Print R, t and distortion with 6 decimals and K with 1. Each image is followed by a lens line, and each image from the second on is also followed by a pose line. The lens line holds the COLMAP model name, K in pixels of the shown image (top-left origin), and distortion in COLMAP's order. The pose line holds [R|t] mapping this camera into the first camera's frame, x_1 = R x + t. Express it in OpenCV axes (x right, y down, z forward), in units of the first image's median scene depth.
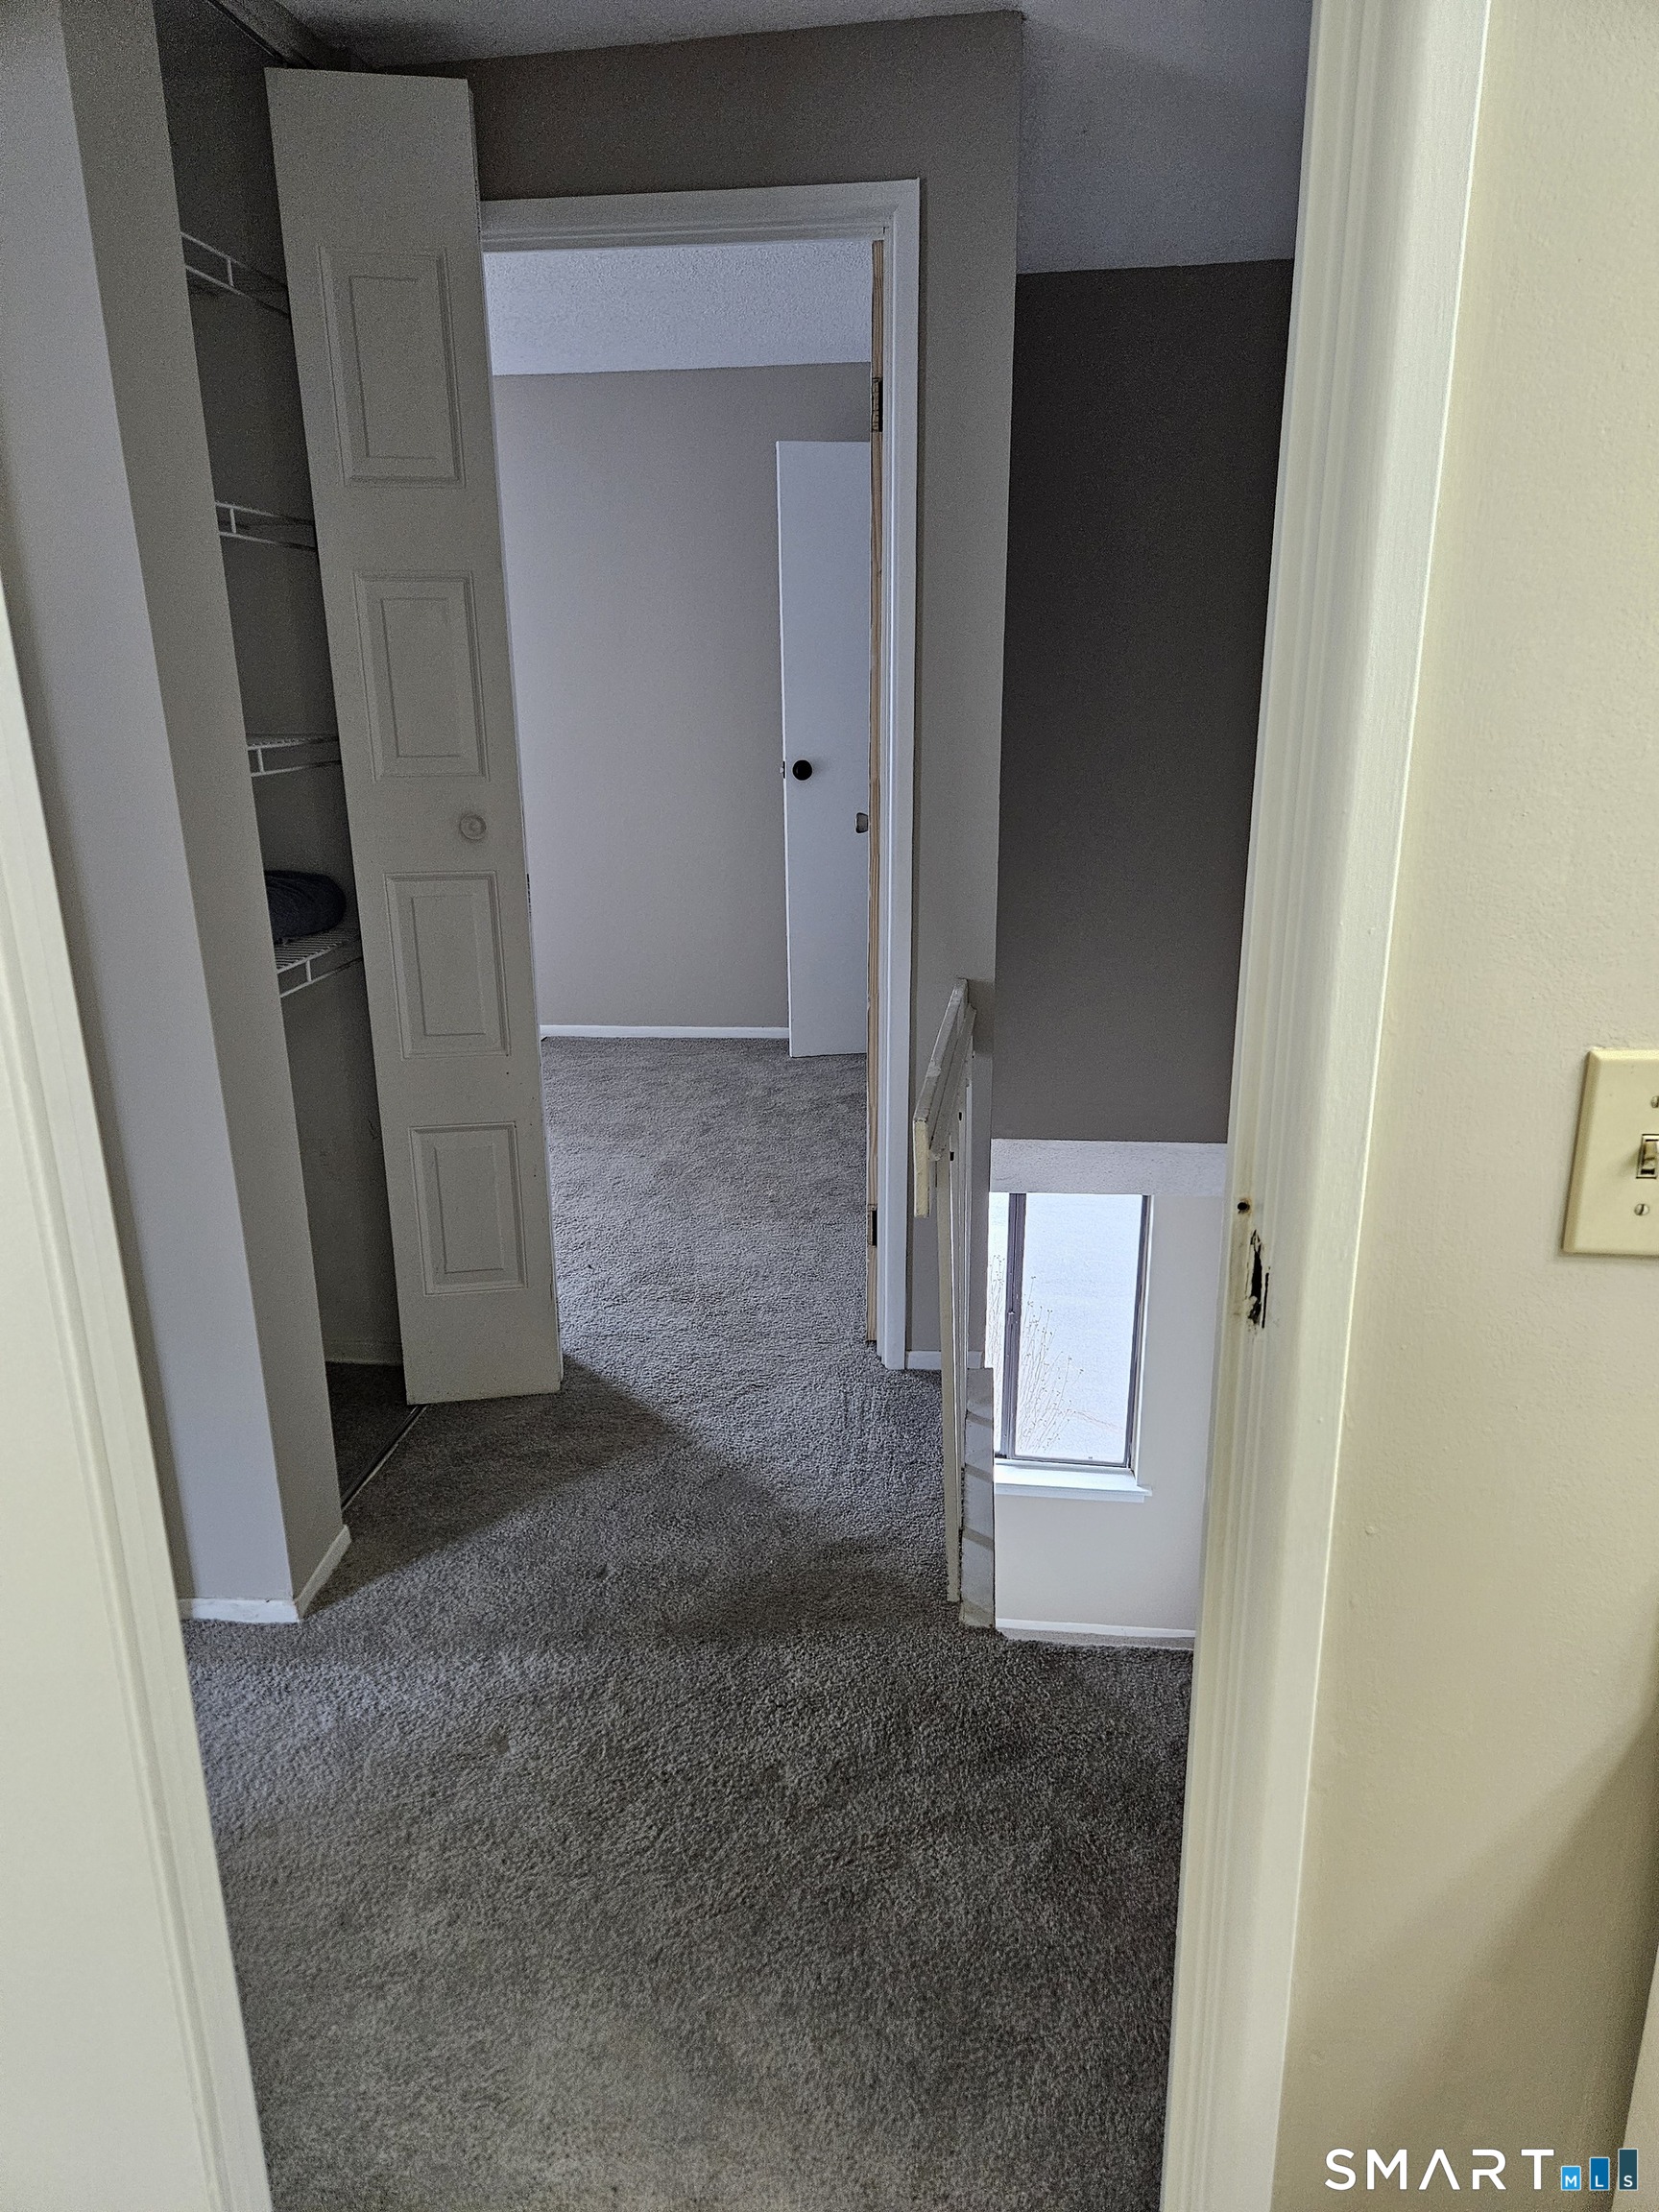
lens RADIAL K [[1449.4, 0, 834.6], [0, 1449.4, 1118.1], [0, 0, 1]] dist [0.071146, -0.013510]
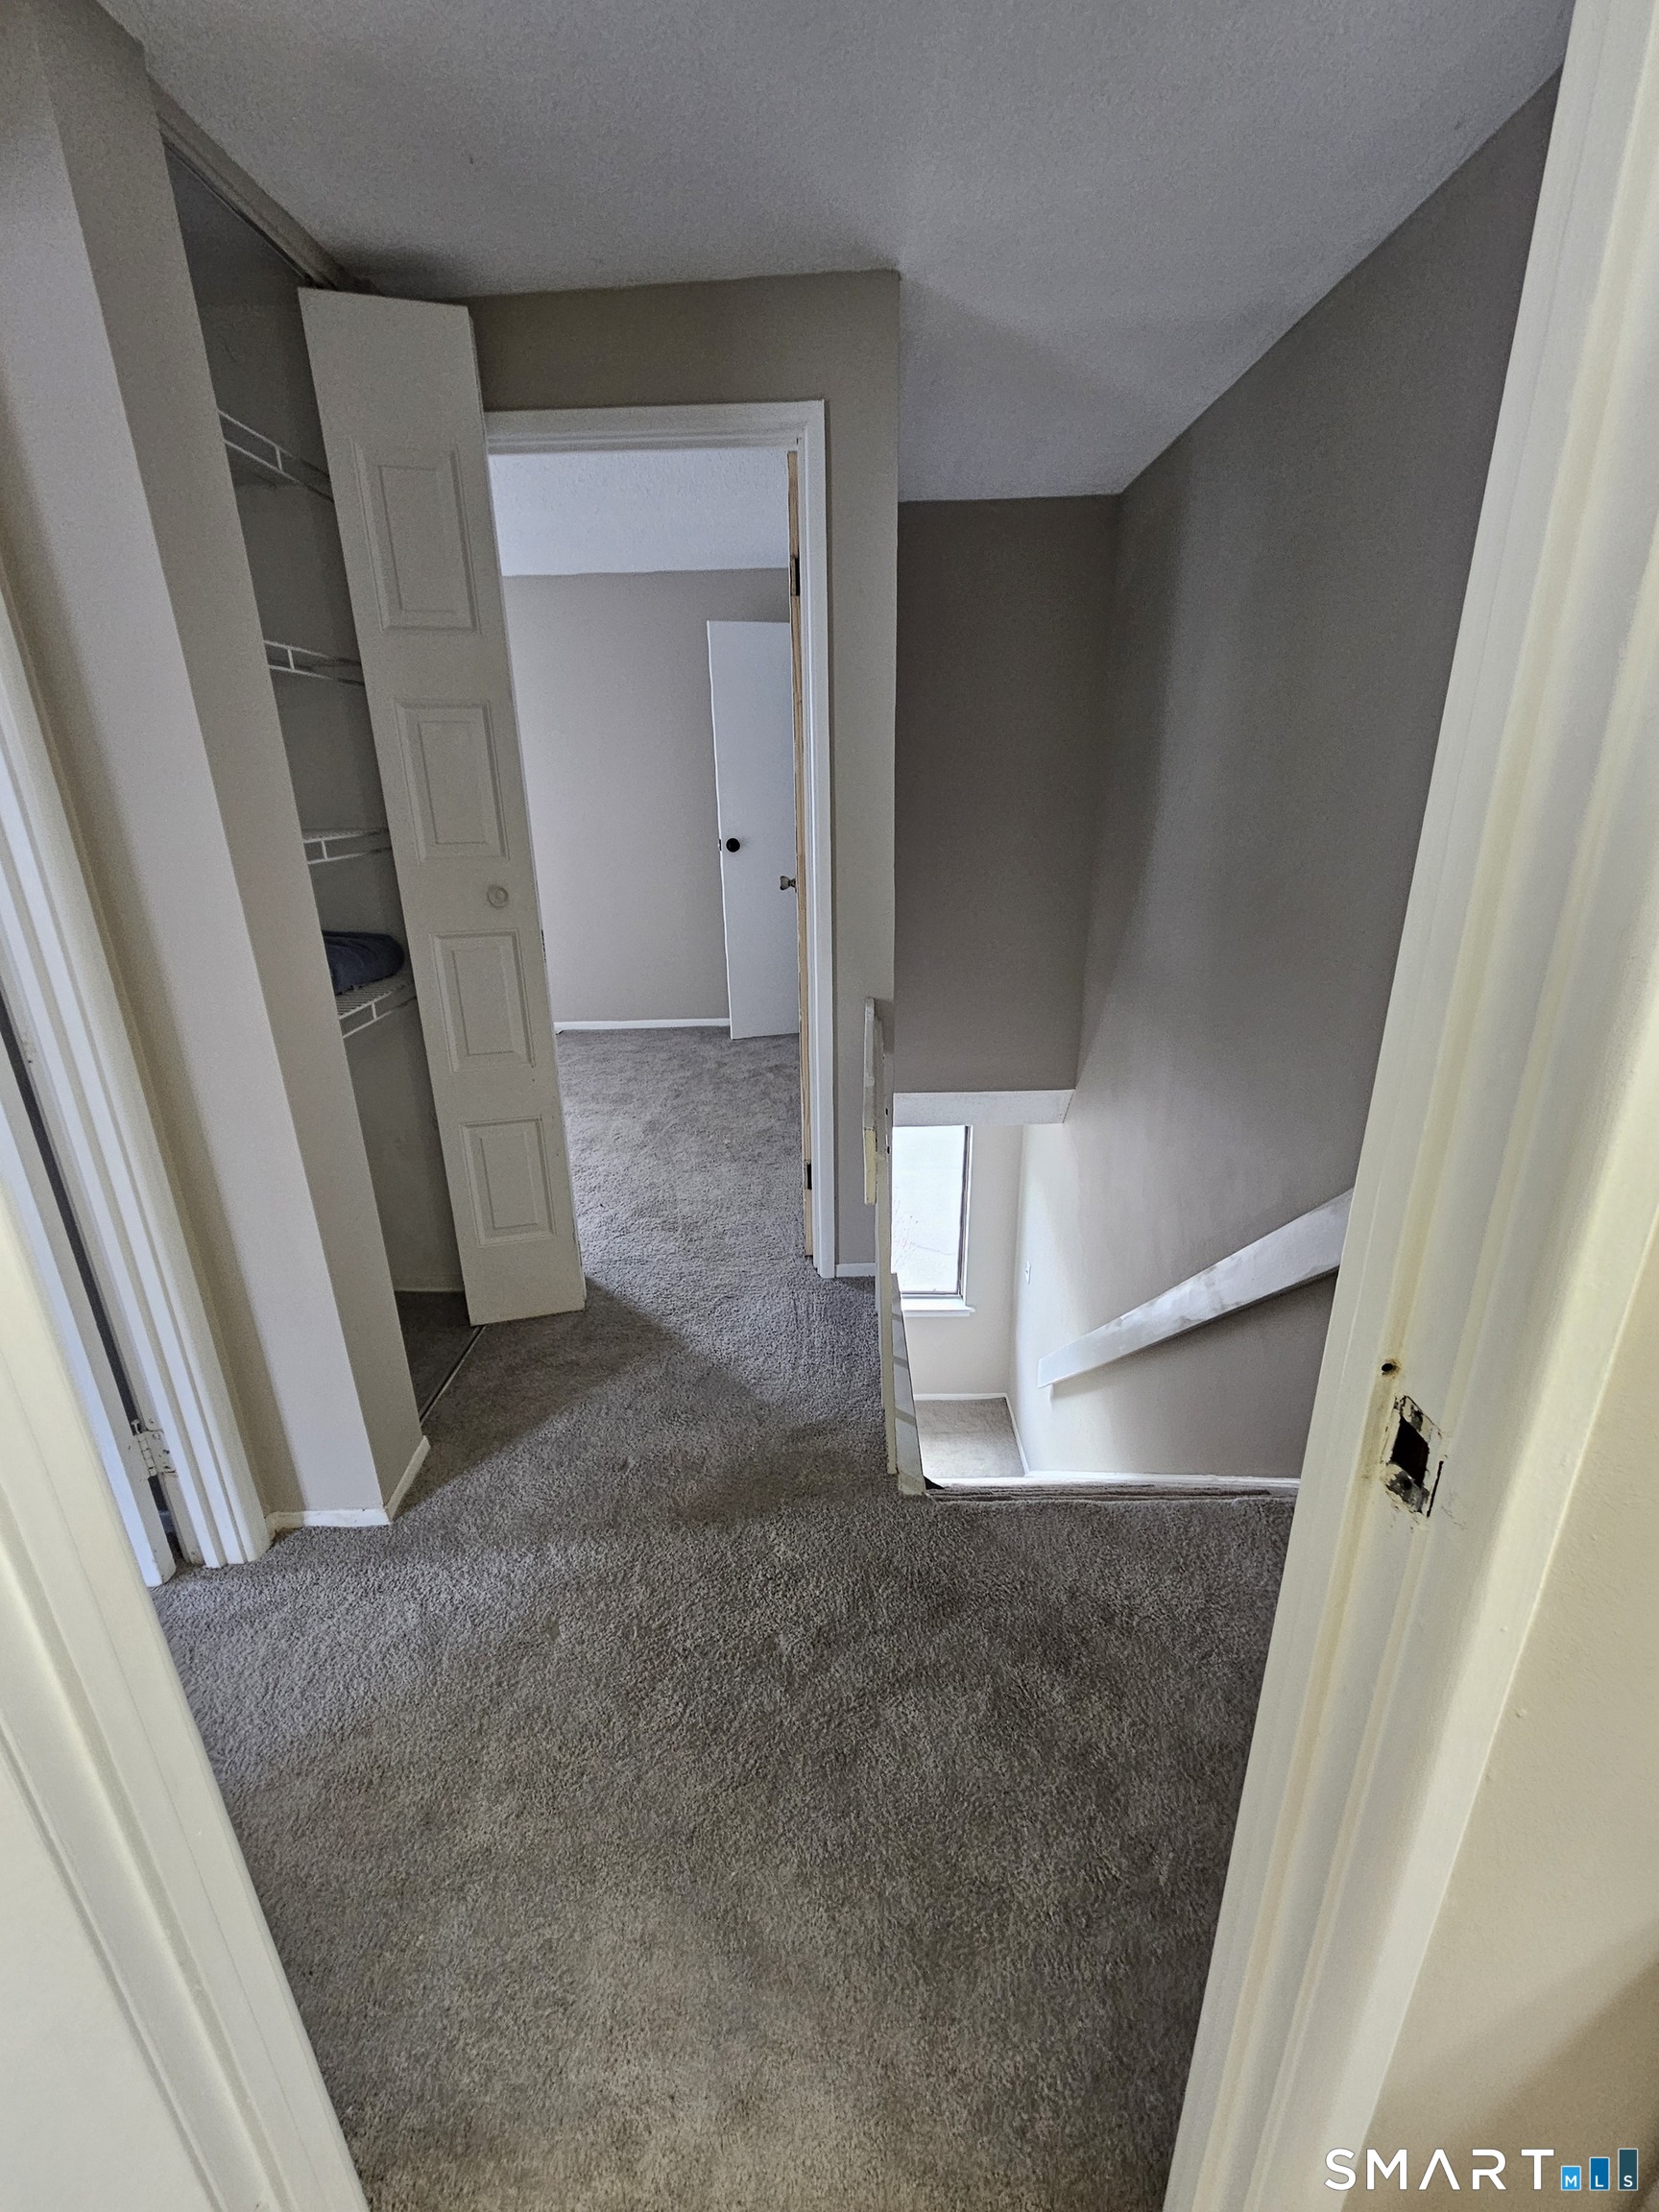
lens RADIAL K [[908.4, 0, 831.0], [0, 908.4, 1092.9], [0, 0, 1]] dist [0.002604, 0.002087]
pose [[0.995452, -0.038907, 0.086953, -0.033331], [0.035849, 0.998692, 0.036458, -0.049819], [-0.088258, -0.033175, 0.995545, 0.186141]]
